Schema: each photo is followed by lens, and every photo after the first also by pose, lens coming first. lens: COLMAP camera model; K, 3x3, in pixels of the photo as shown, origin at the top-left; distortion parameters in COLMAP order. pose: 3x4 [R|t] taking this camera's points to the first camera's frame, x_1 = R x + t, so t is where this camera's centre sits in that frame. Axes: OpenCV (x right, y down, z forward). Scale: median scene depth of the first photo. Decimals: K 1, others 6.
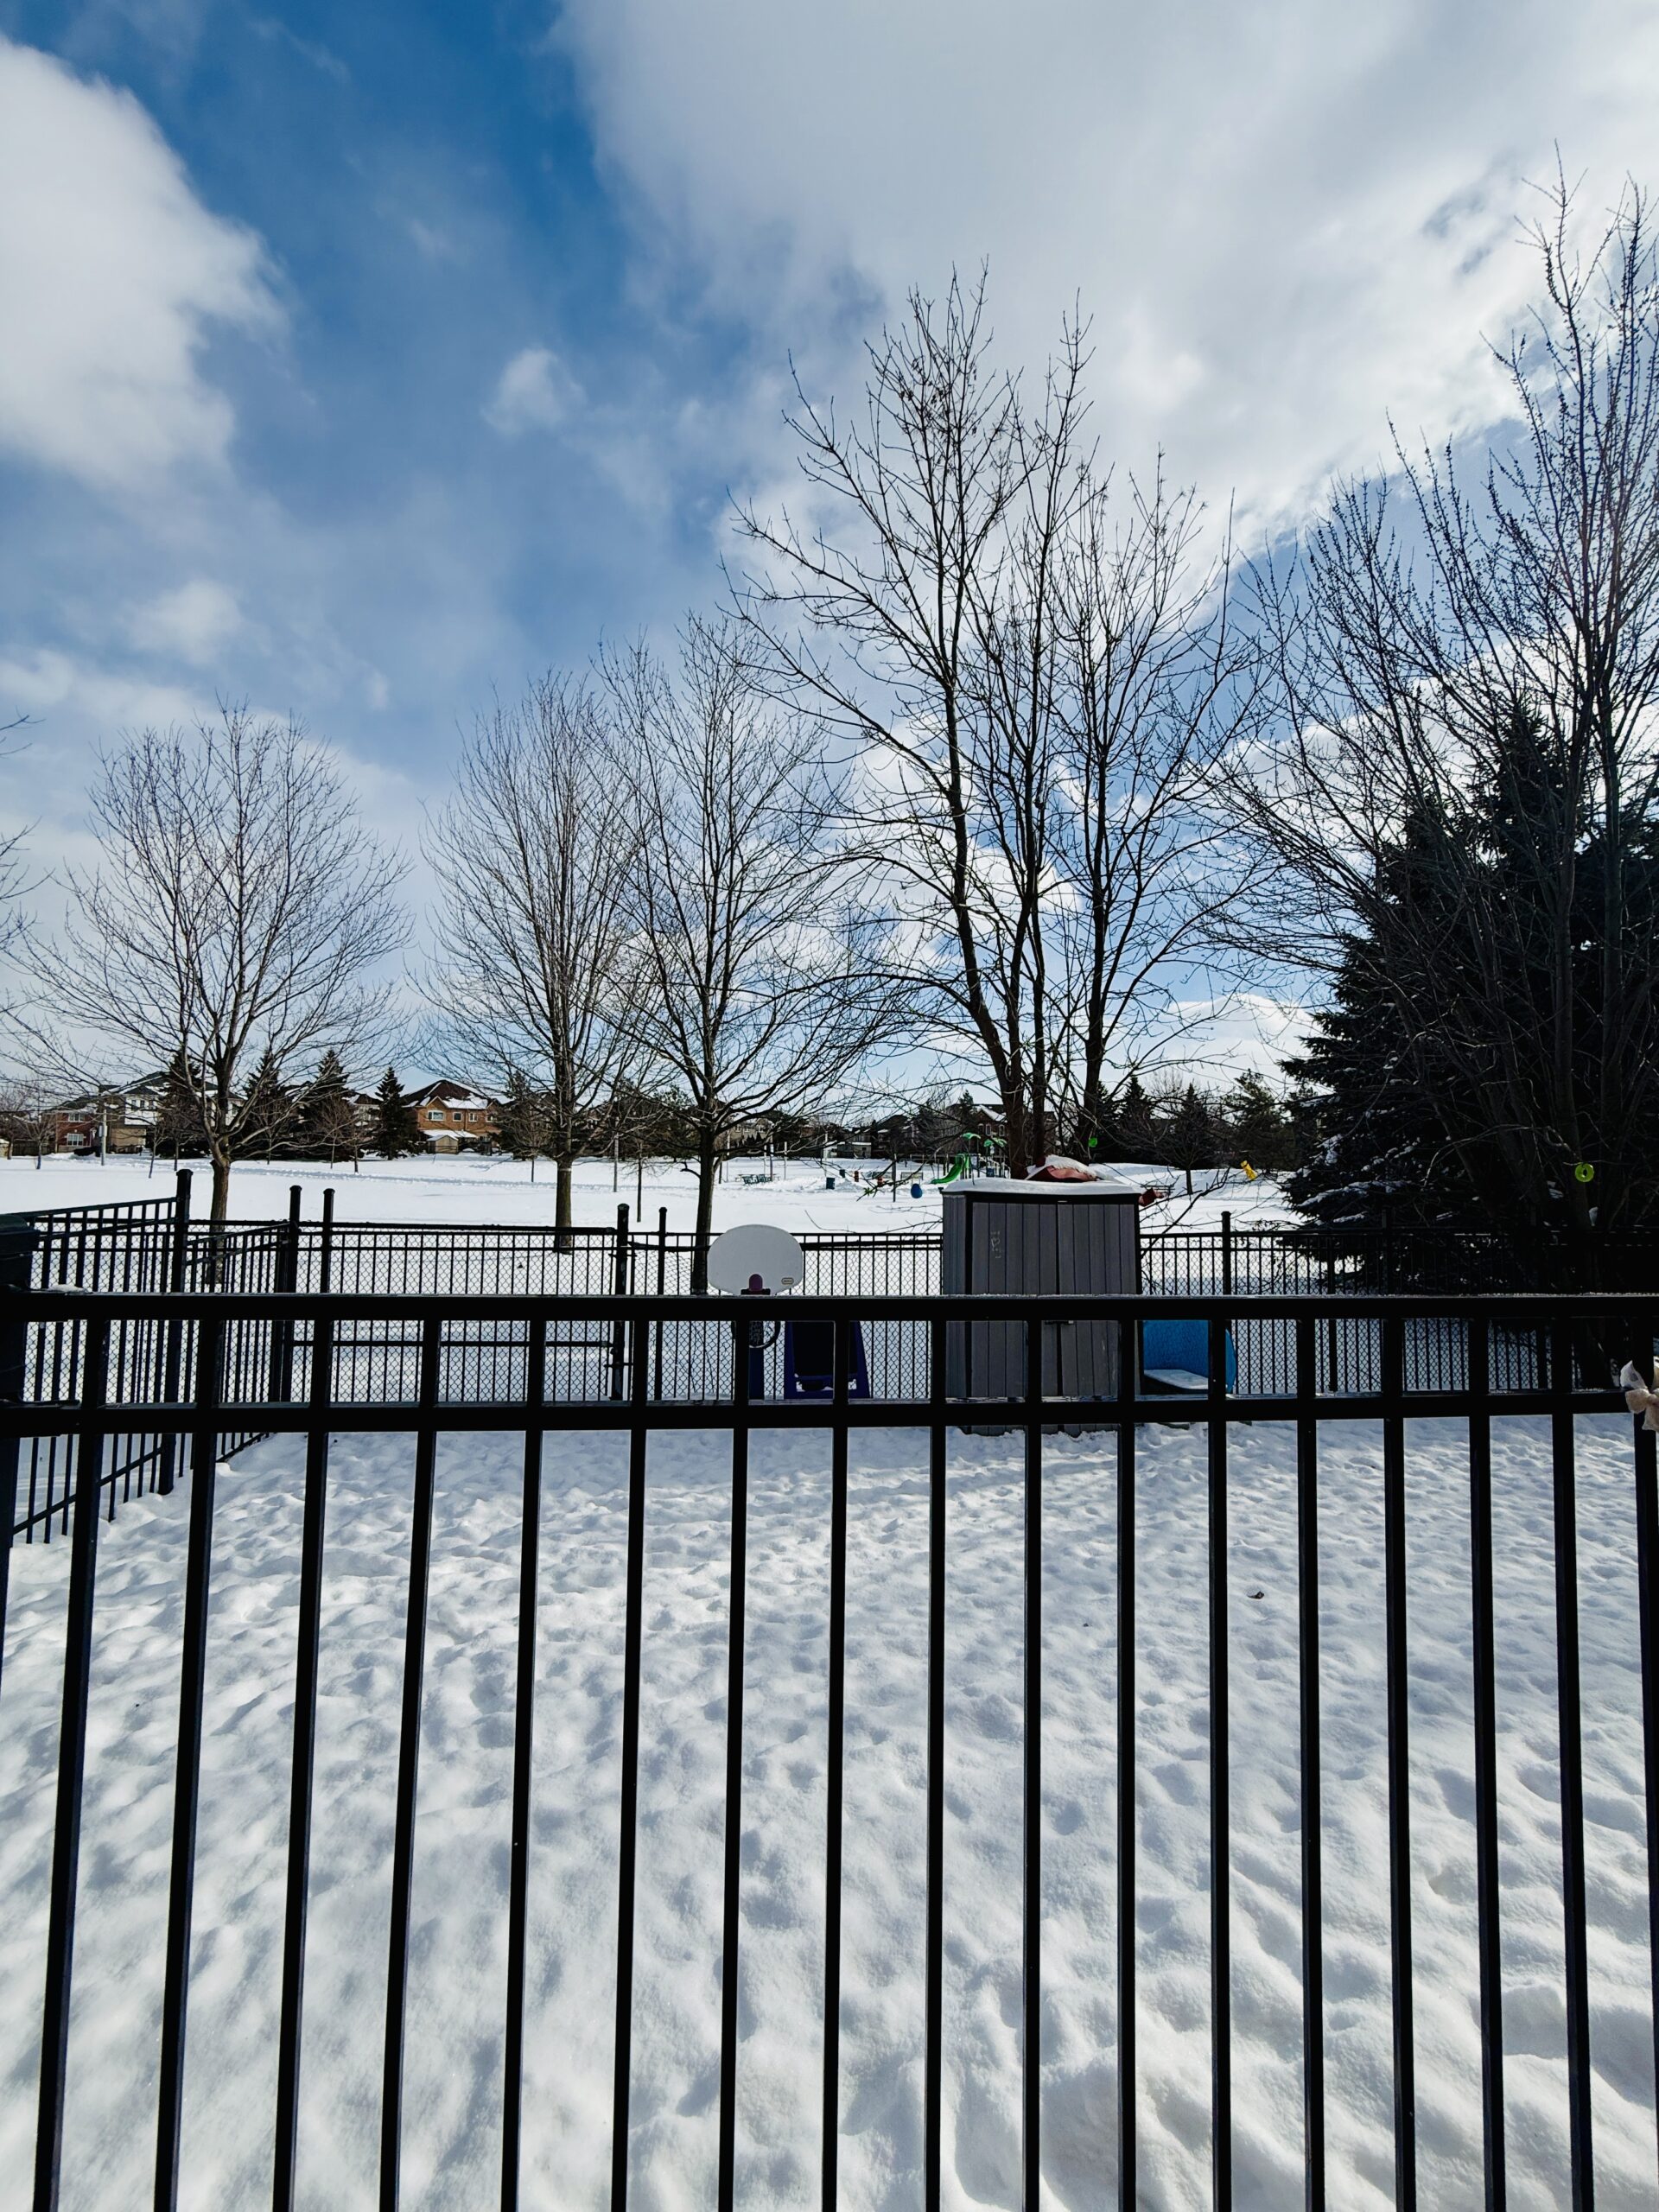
lens RADIAL K [[890.6, 0, 829.8], [0, 890.6, 1103.8], [0, 0, 1]] dist [-0.003766, -0.000057]
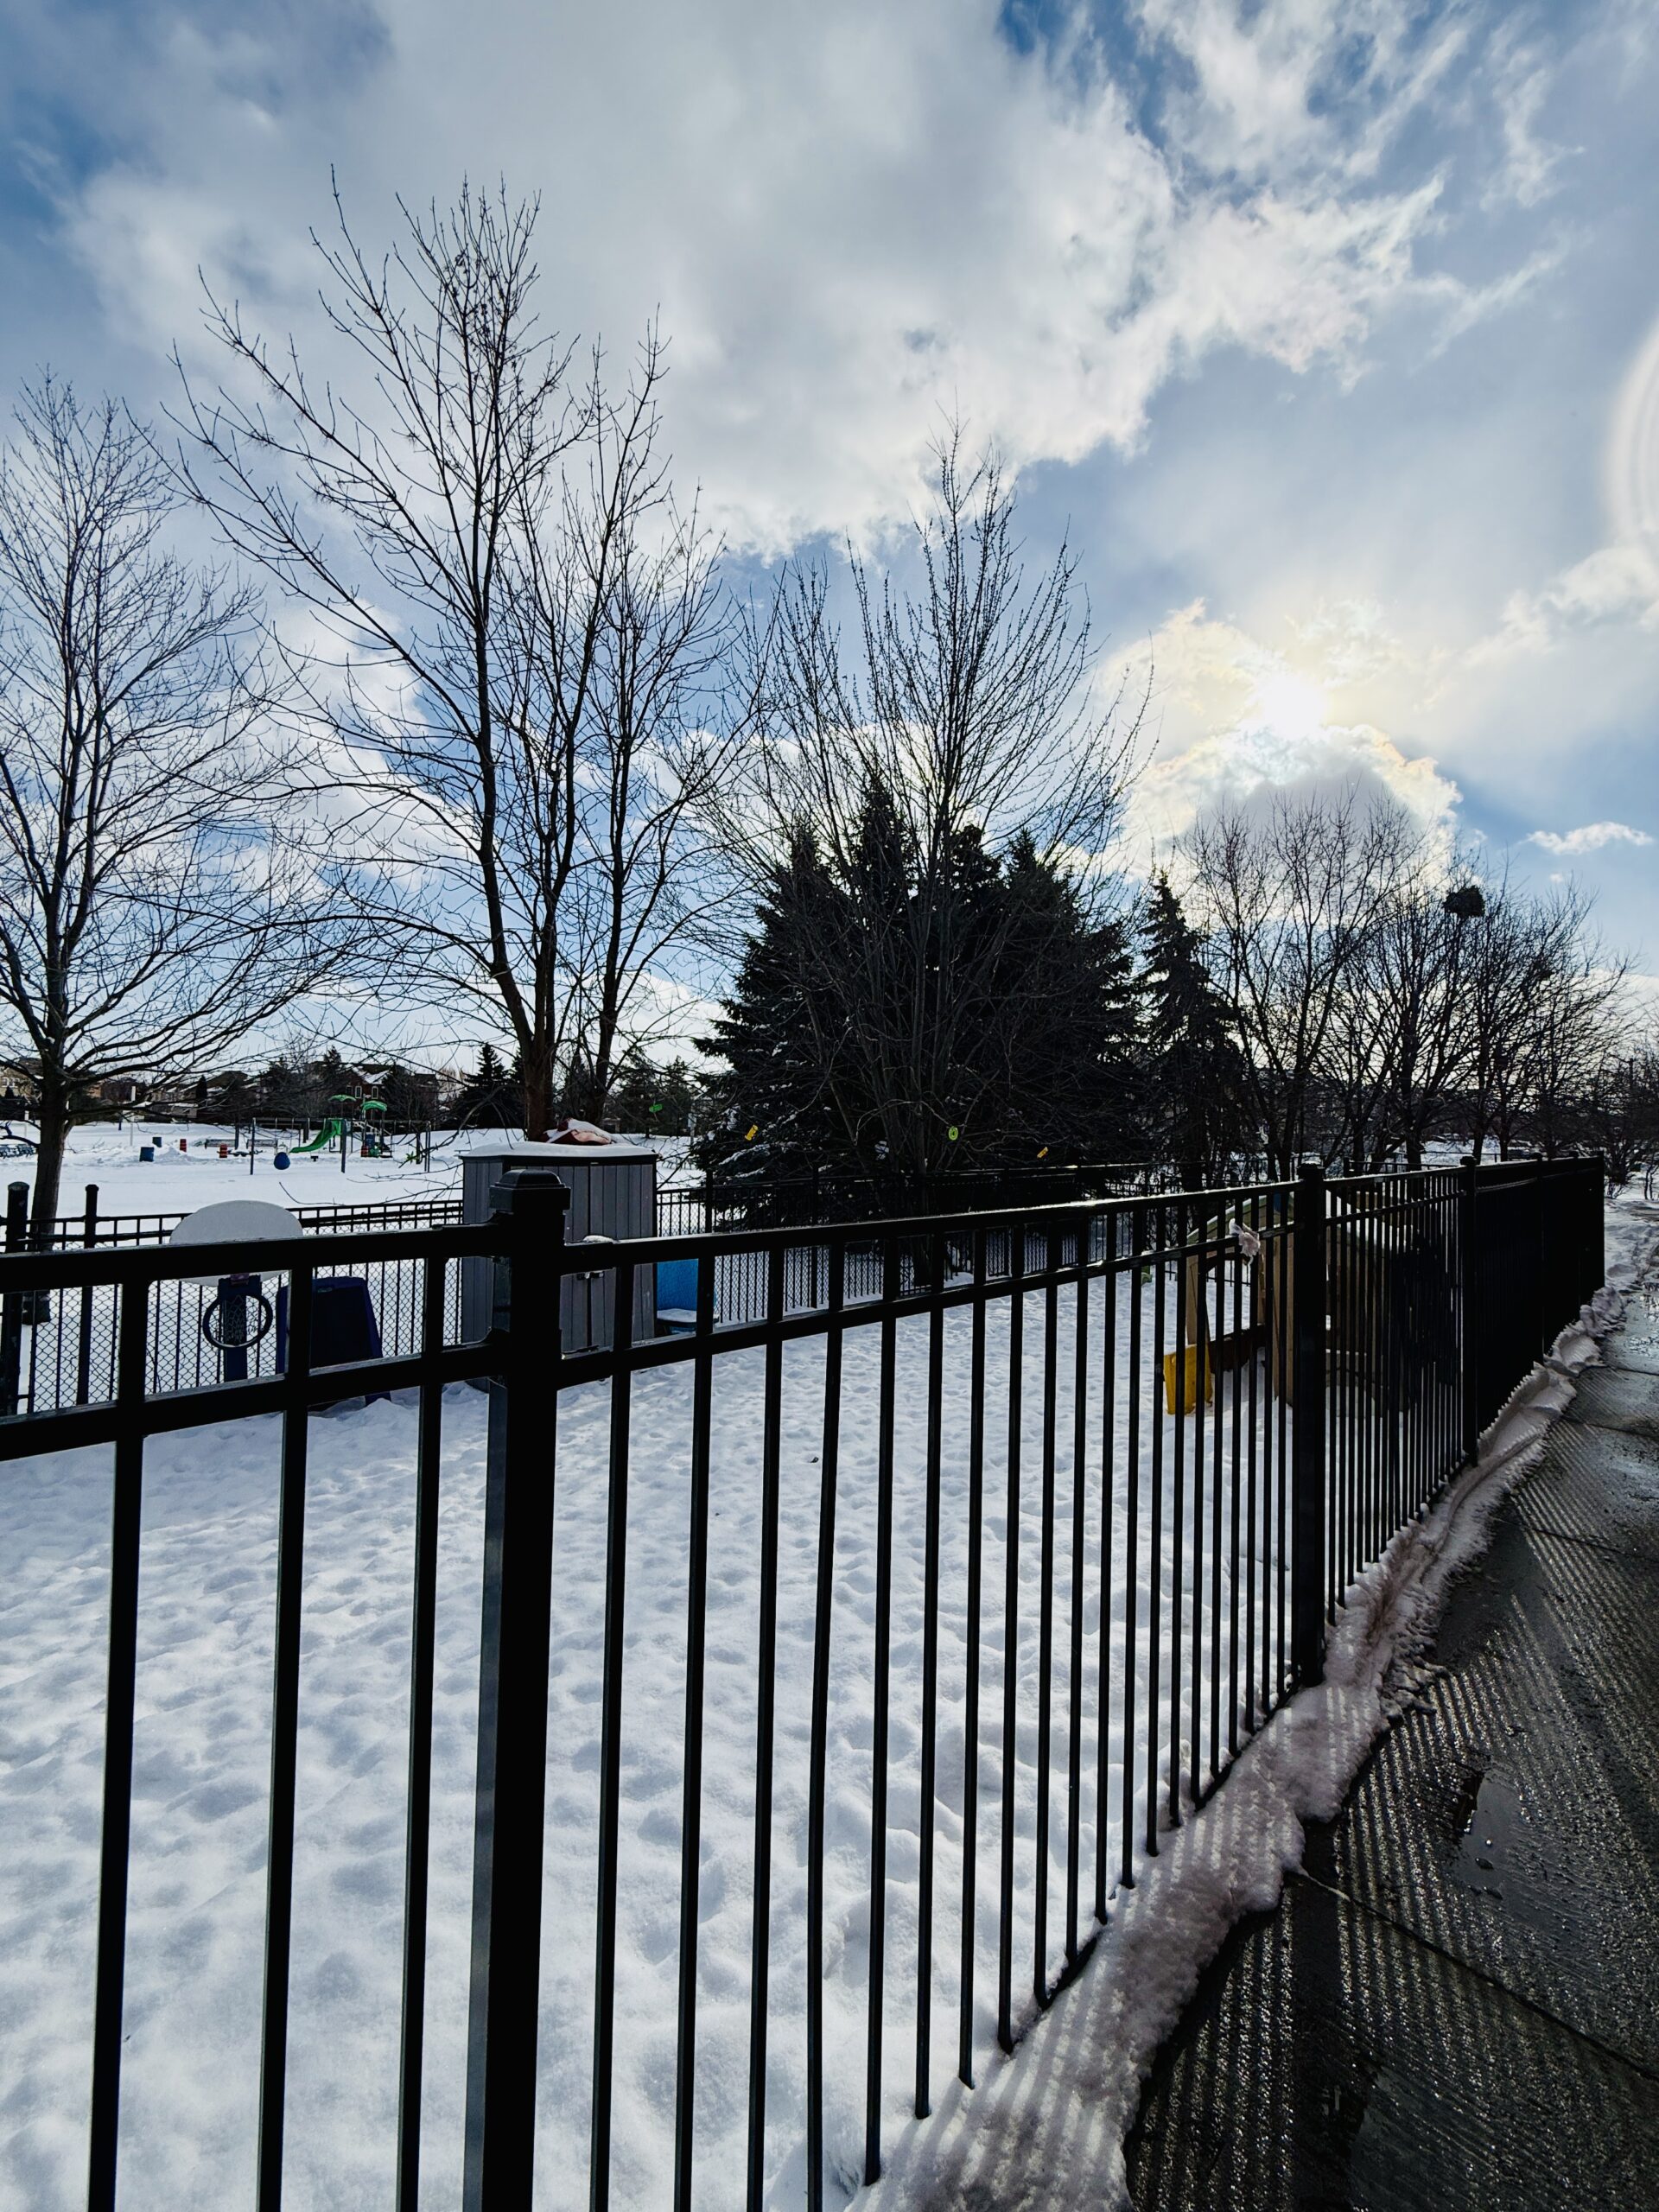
lens RADIAL K [[890.6, 0, 827.5], [0, 890.6, 1106.1], [0, 0, 1]] dist [-0.003766, -0.000057]
pose [[0.773355, 0.014917, 0.633797, -0.111127], [-0.040828, 0.998820, 0.026310, 0.001391], [-0.632657, -0.046223, 0.773052, 0.005806]]
